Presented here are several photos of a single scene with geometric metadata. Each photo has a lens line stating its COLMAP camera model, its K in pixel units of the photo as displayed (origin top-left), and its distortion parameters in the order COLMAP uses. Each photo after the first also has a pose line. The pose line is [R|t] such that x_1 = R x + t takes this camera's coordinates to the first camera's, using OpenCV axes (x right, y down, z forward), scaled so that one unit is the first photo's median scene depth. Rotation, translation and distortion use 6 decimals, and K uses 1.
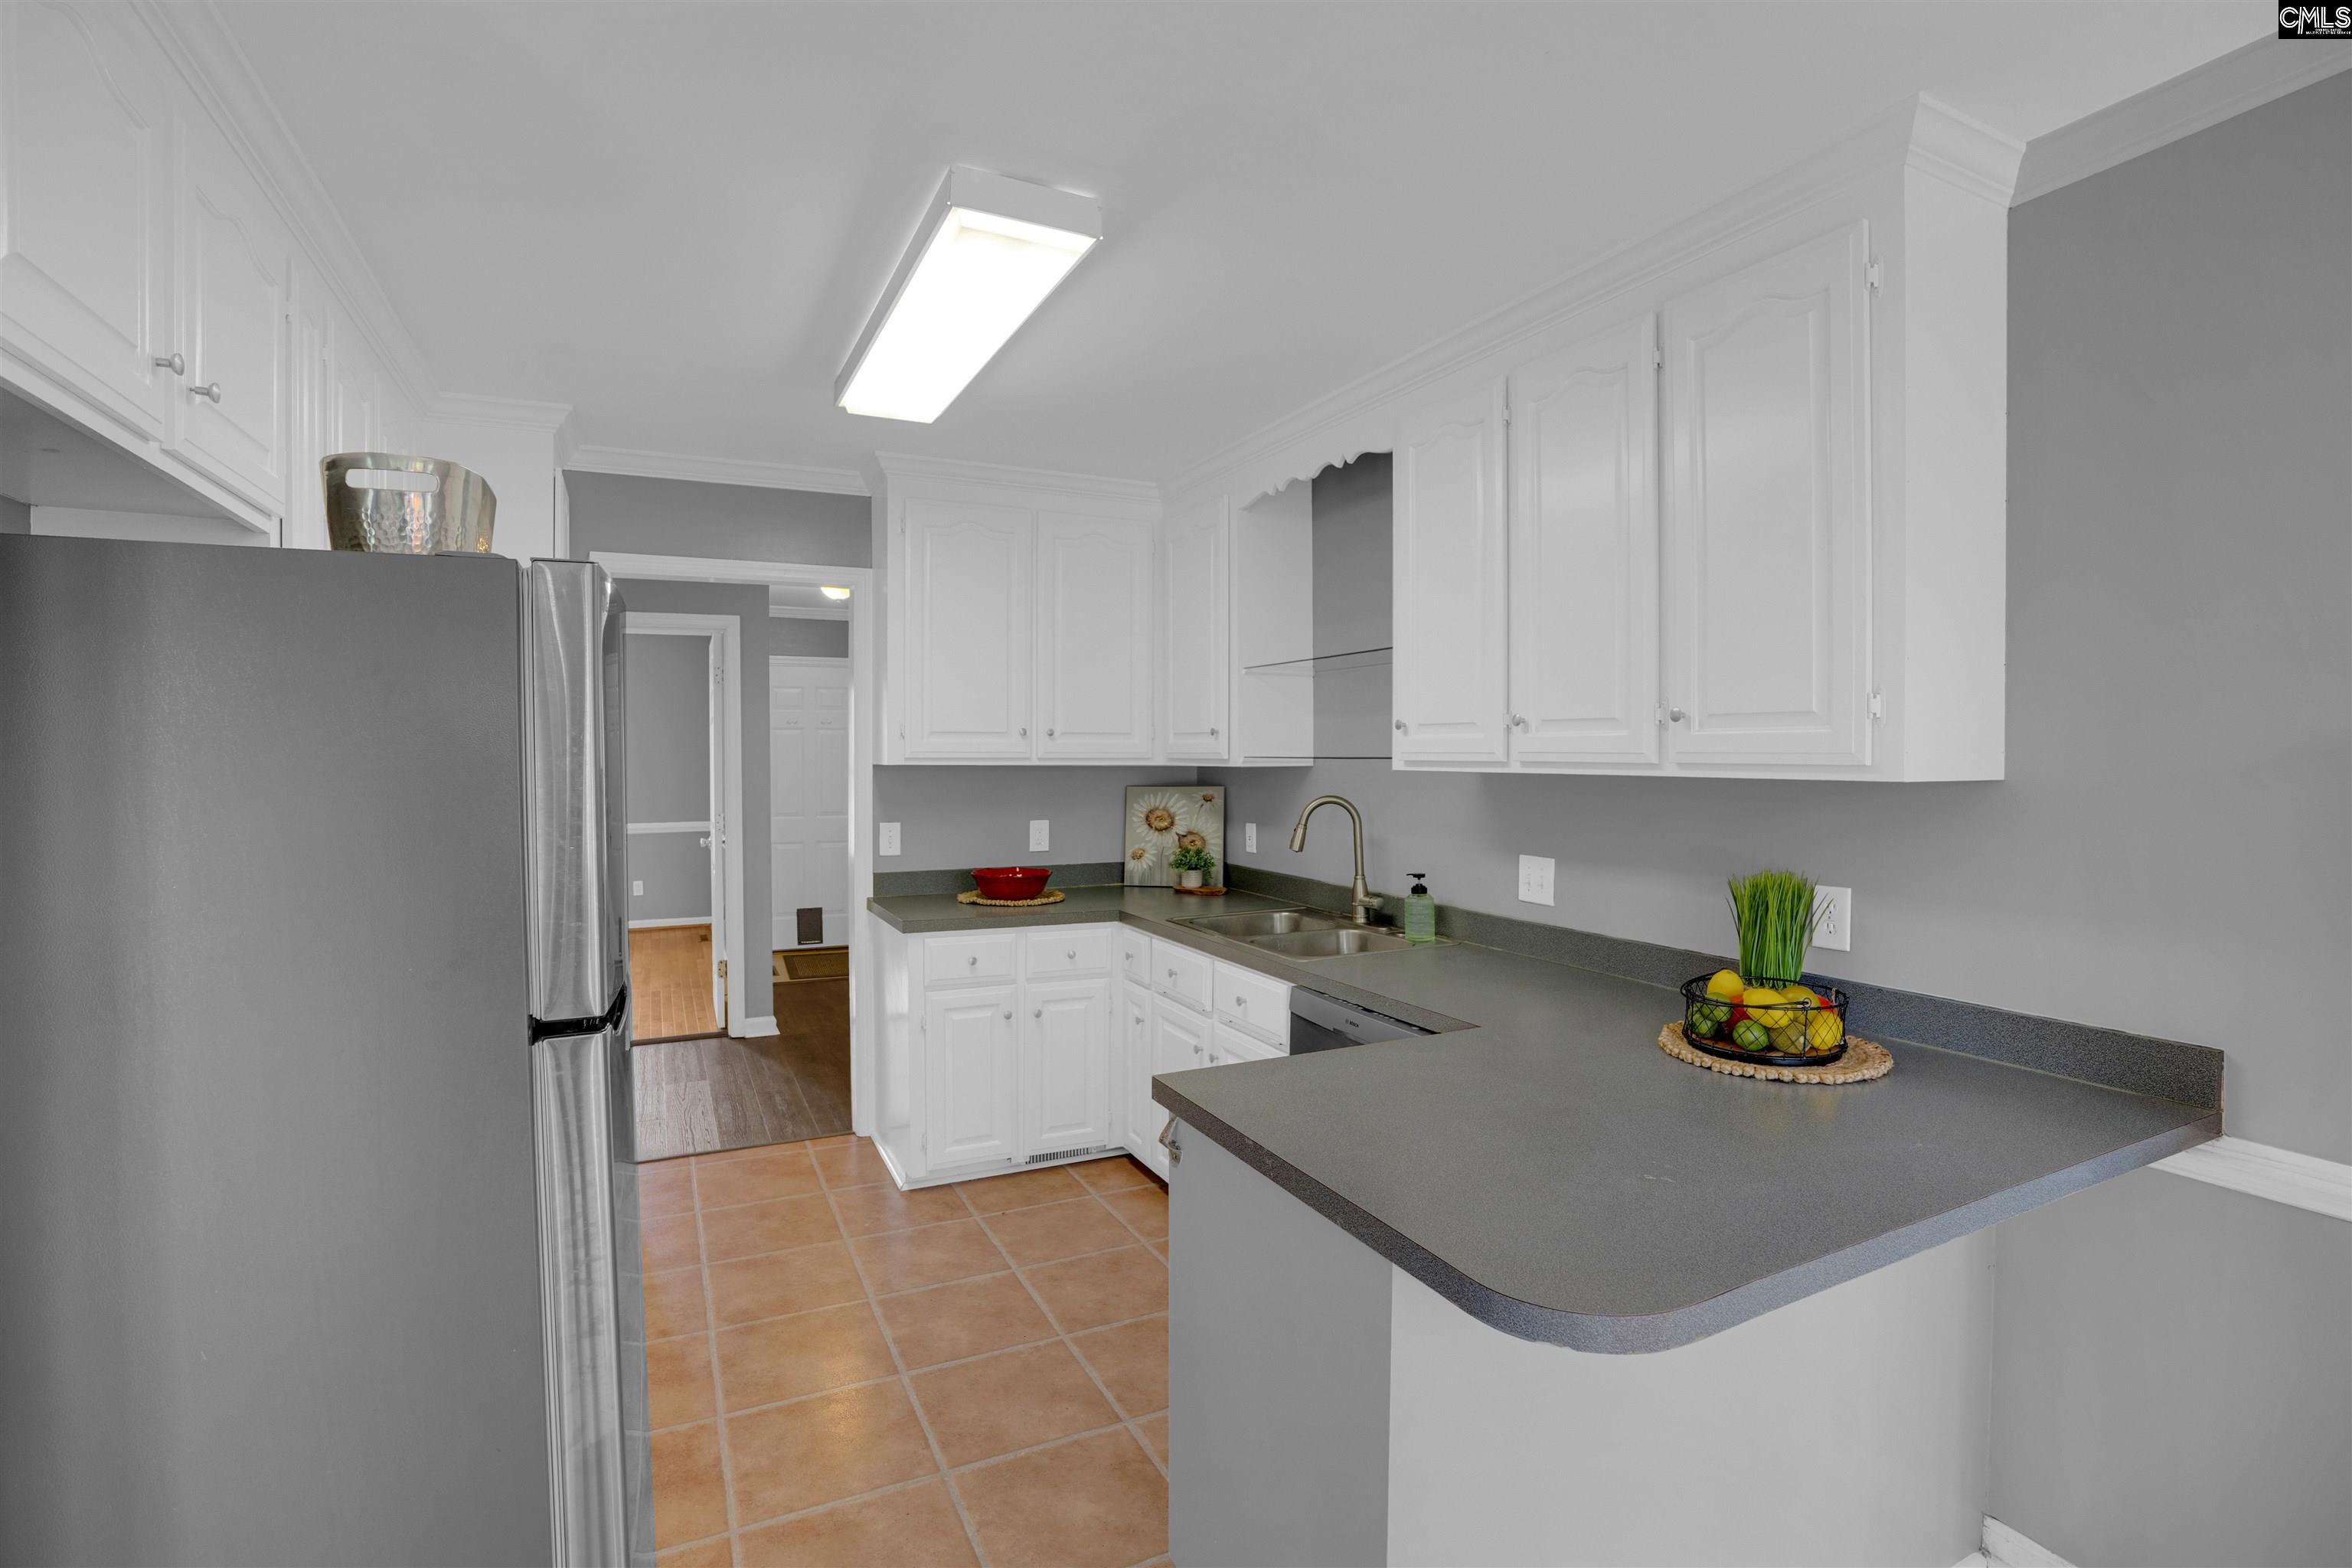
lens RADIAL K [[1092.8, 0, 1140.4], [0, 1092.8, 779.6], [0, 0, 1]] dist [-0.048623, 0.009558]
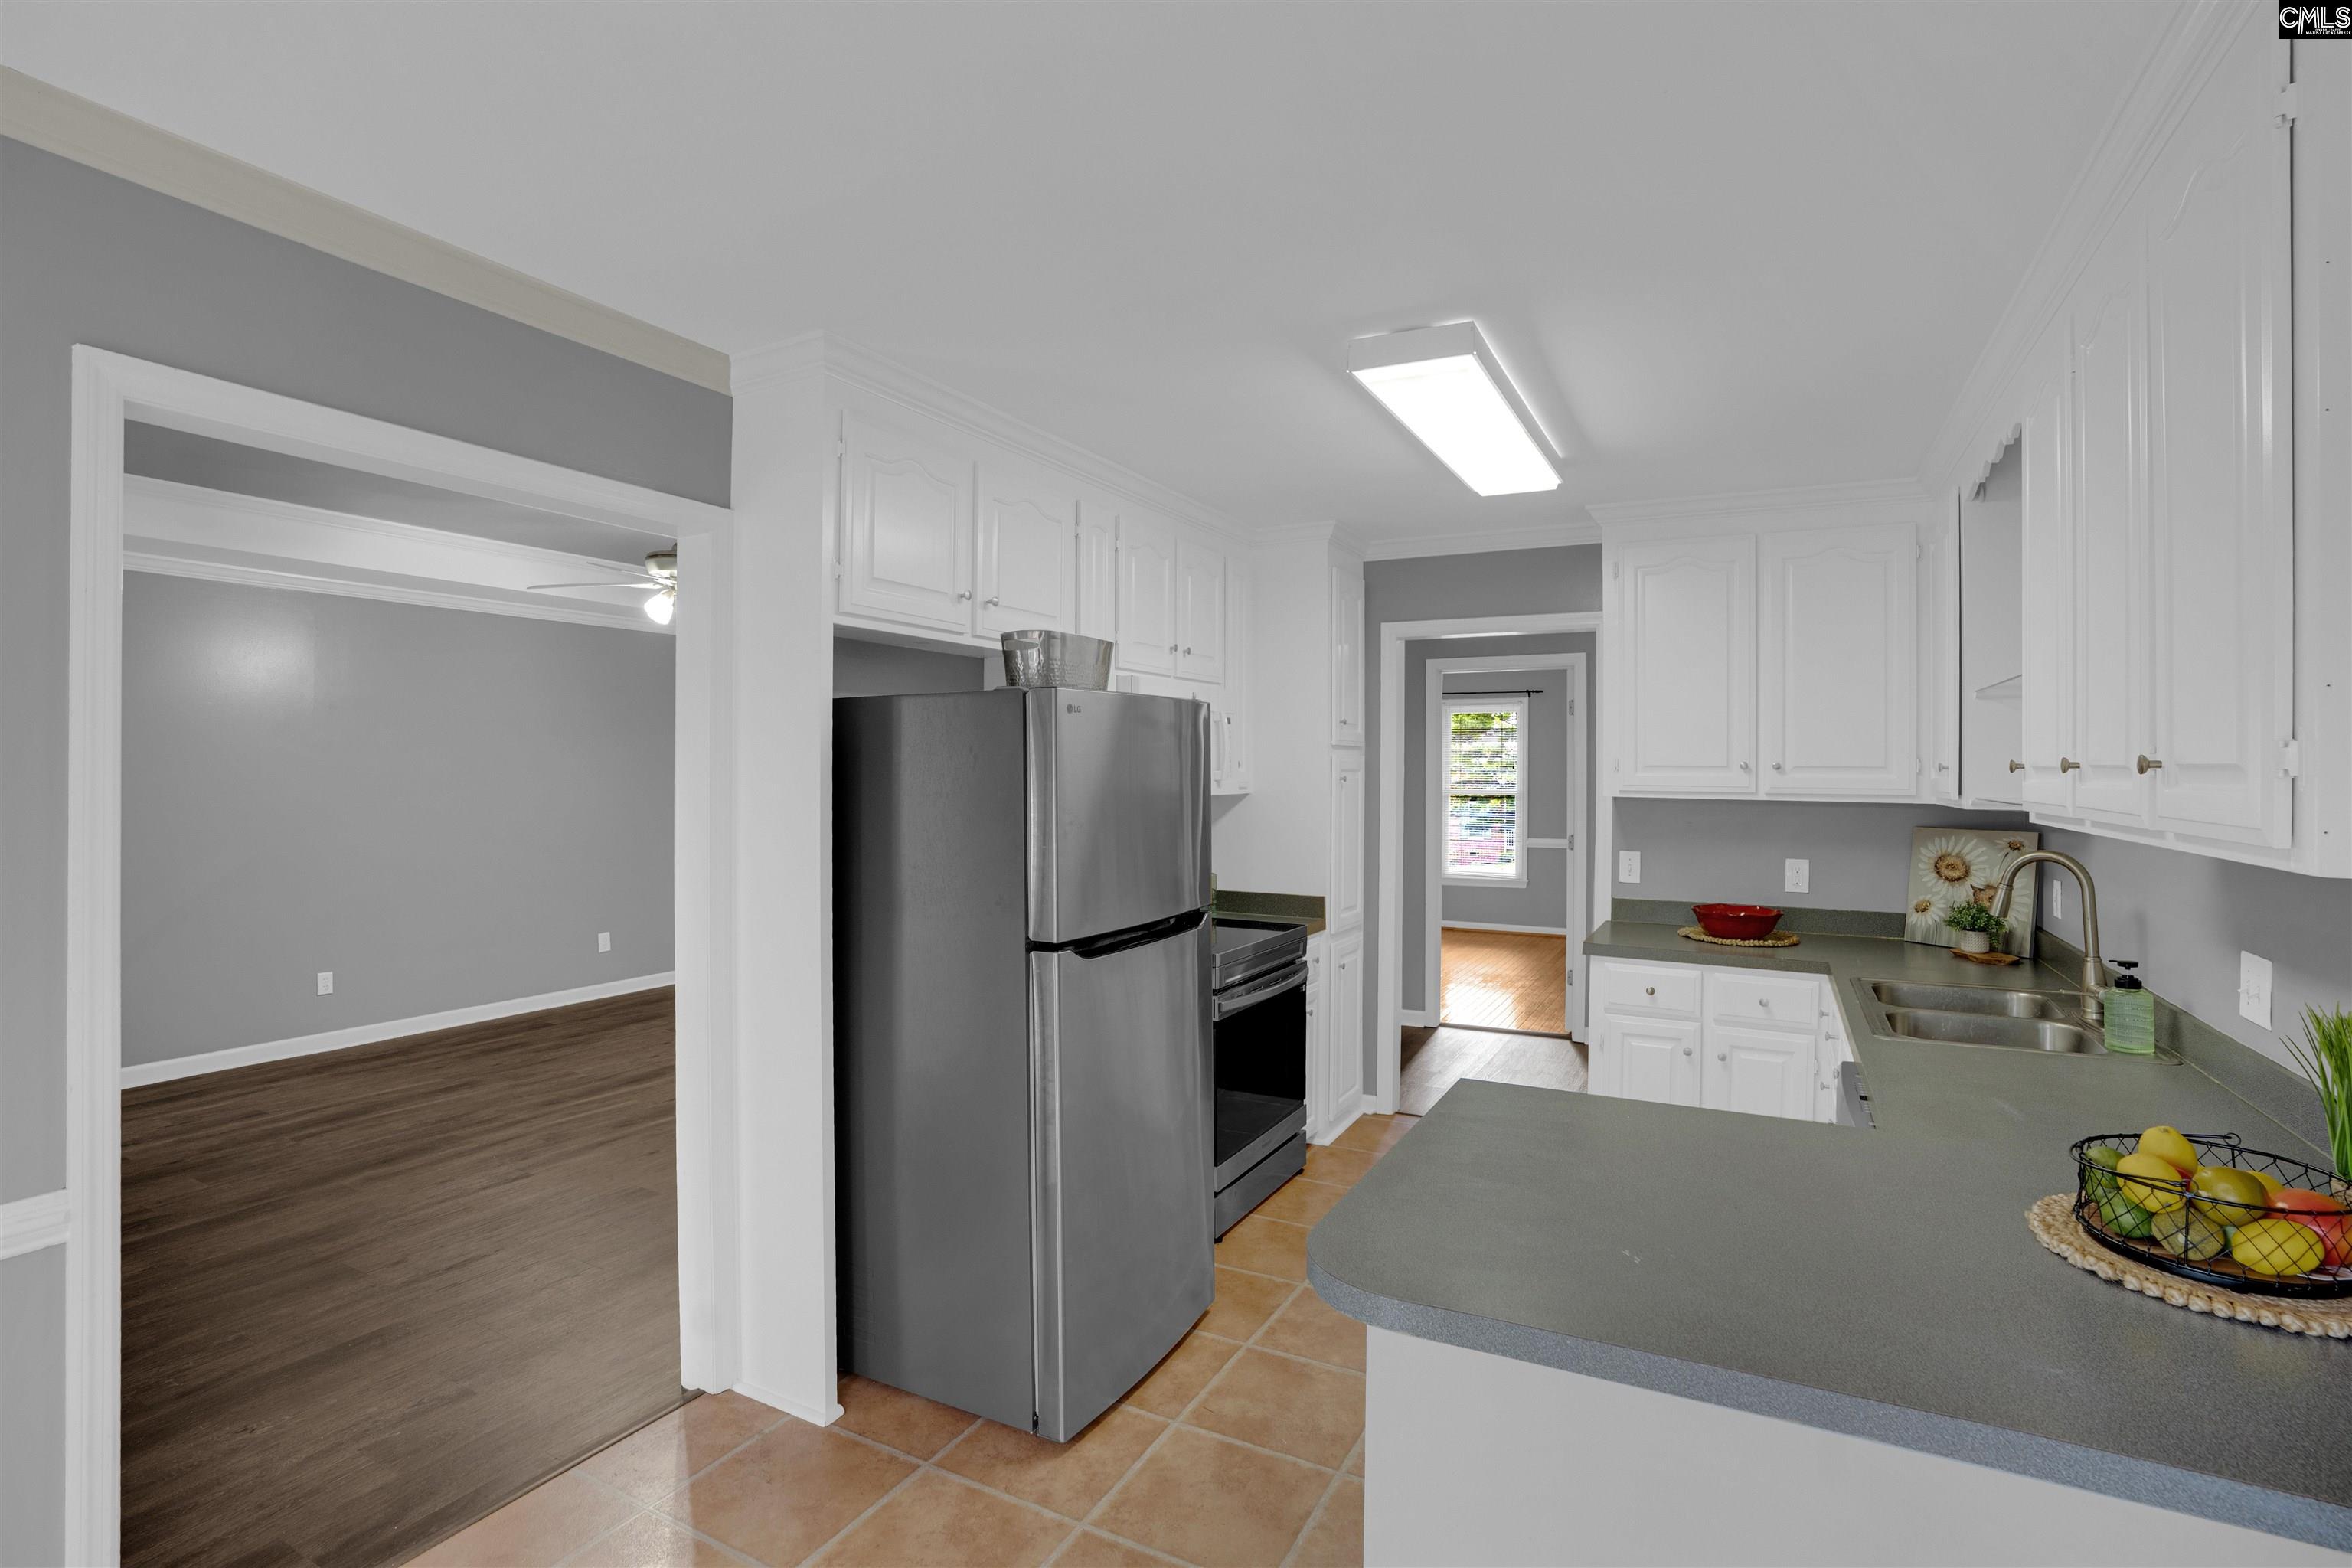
lens RADIAL K [[1092.8, 0, 1179.5], [0, 1092.8, 768.0], [0, 0, 1]] dist [-0.048623, 0.009558]
pose [[0.596348, 0.003708, -0.802718, 0.347364], [-0.024510, 0.999607, -0.013591, -0.016053], [0.802352, 0.027779, 0.596205, 0.028318]]
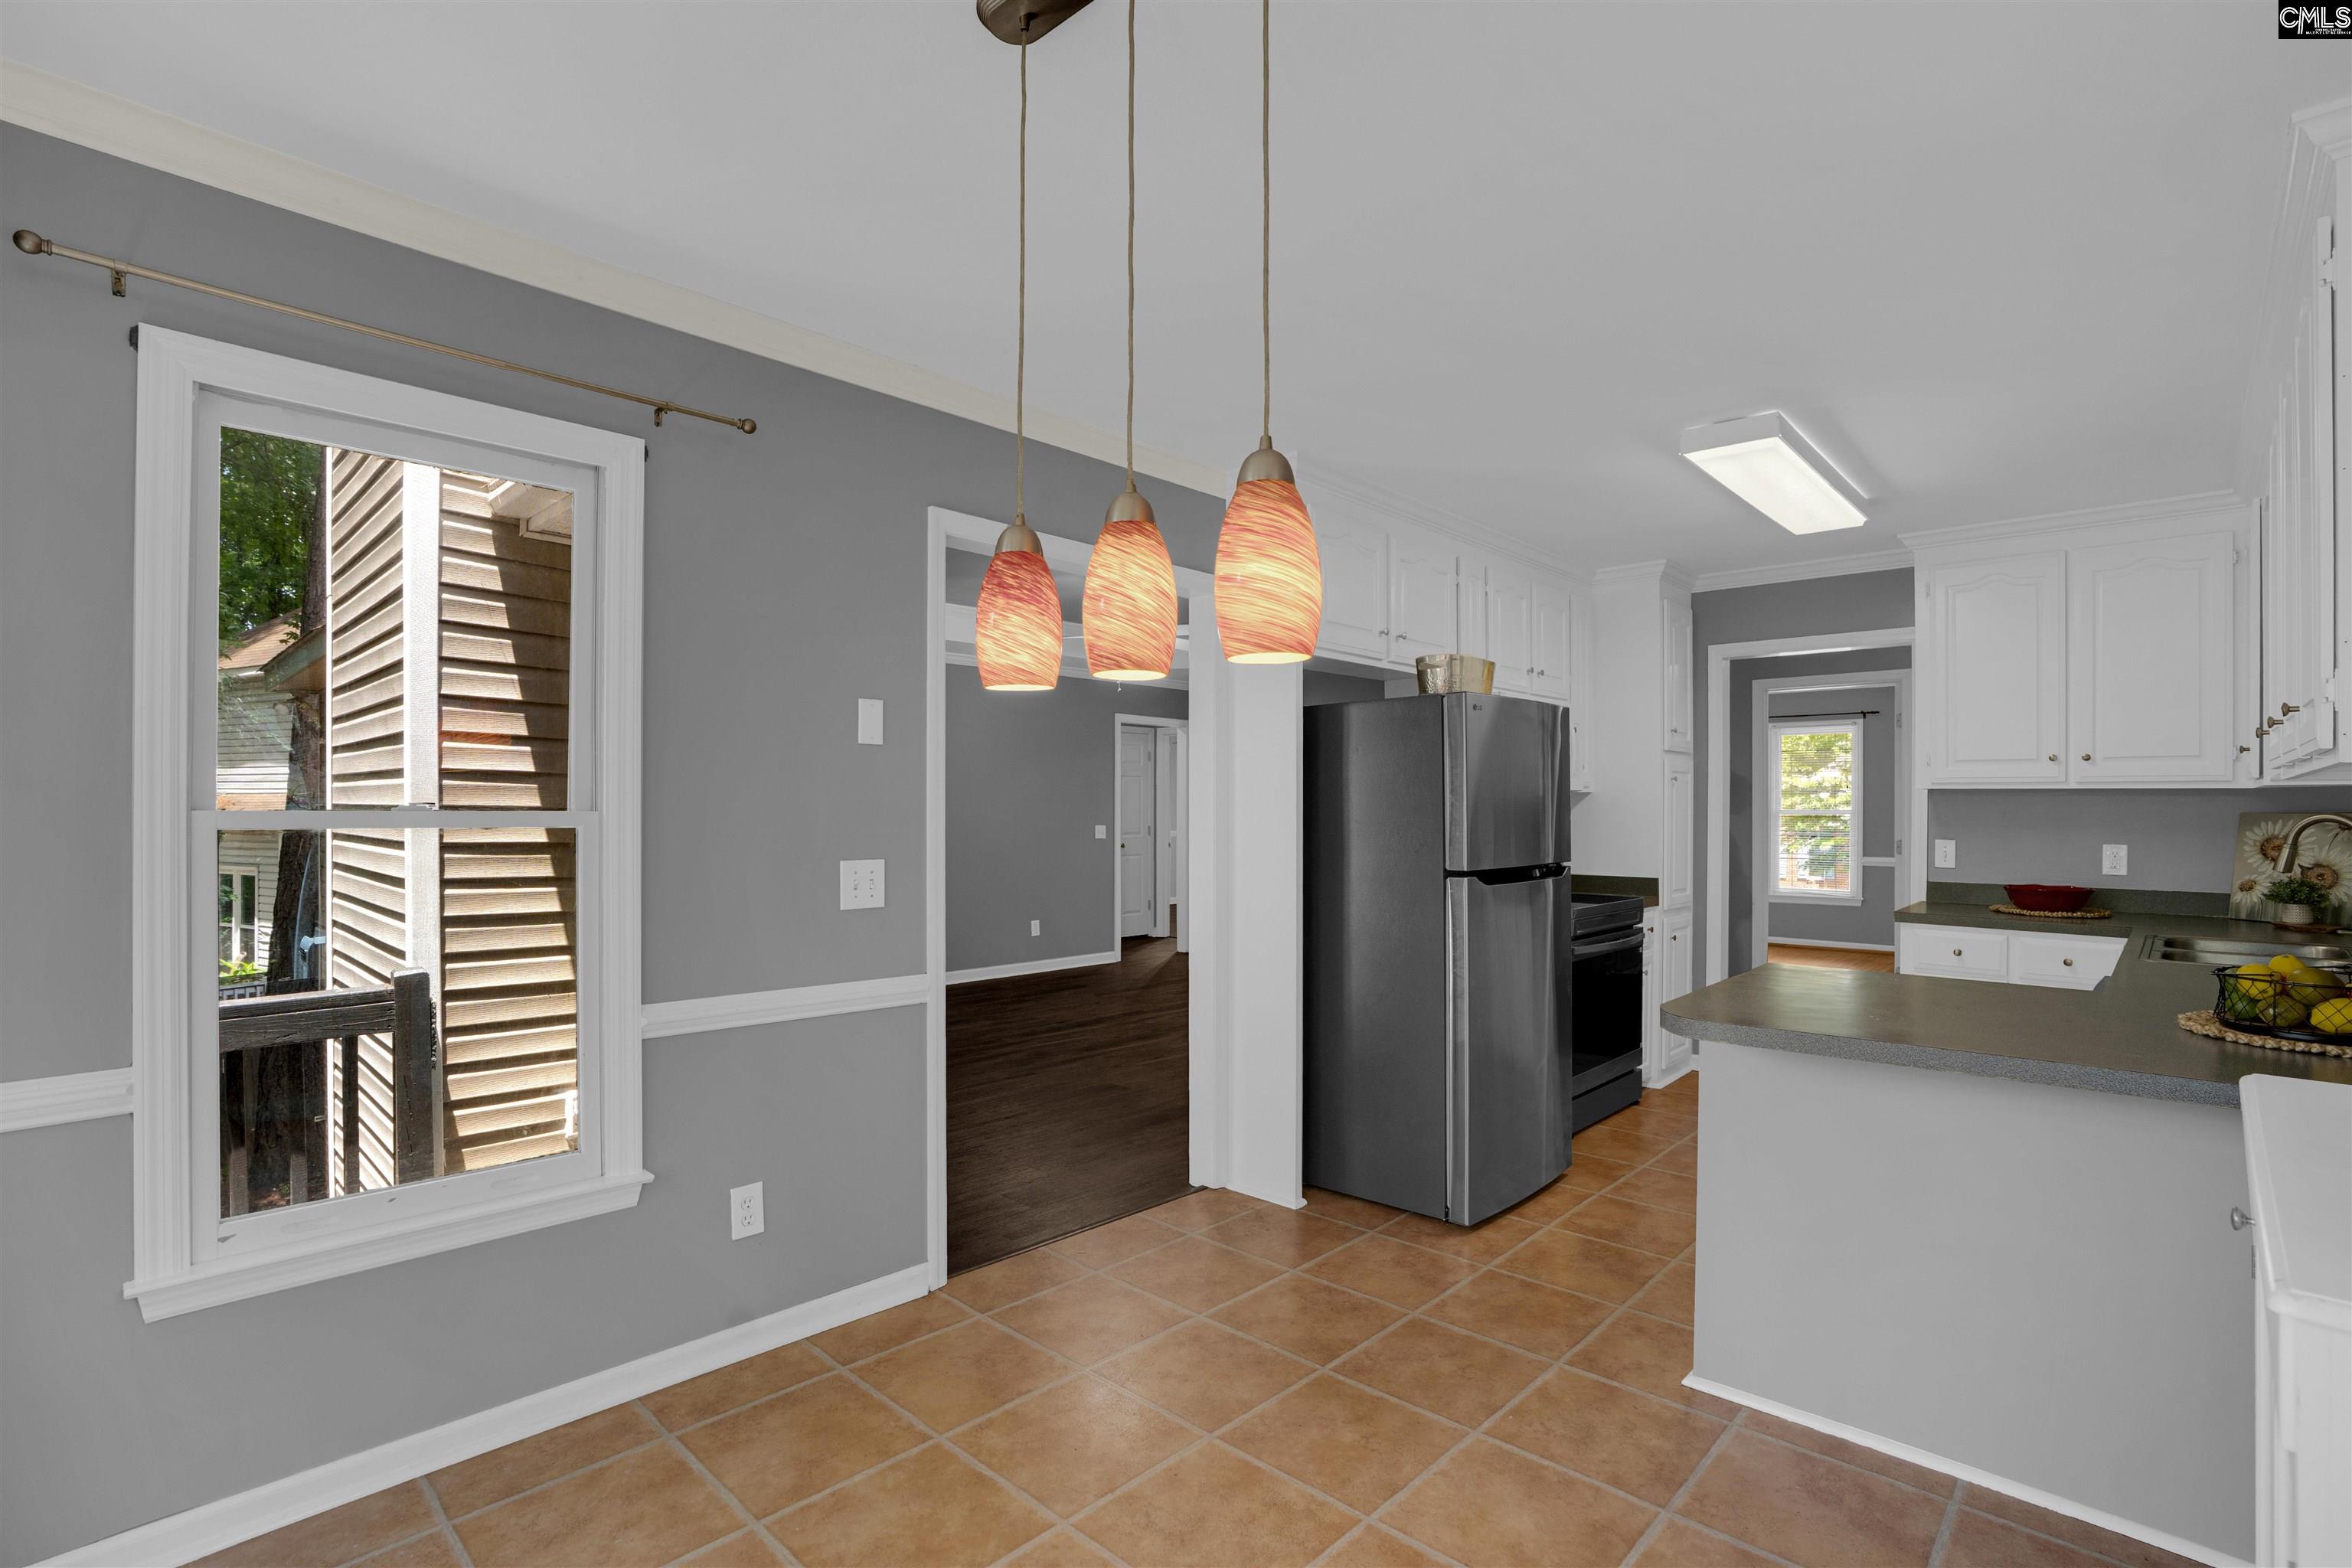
lens RADIAL K [[1092.8, 0, 1194.6], [0, 1092.8, 817.4], [0, 0, 1]] dist [-0.048623, 0.009558]
pose [[0.369094, 0.005186, -0.929378, 0.539966], [-0.024710, 0.999686, -0.004235, 0.039758], [0.929064, 0.024528, 0.369106, -0.177636]]
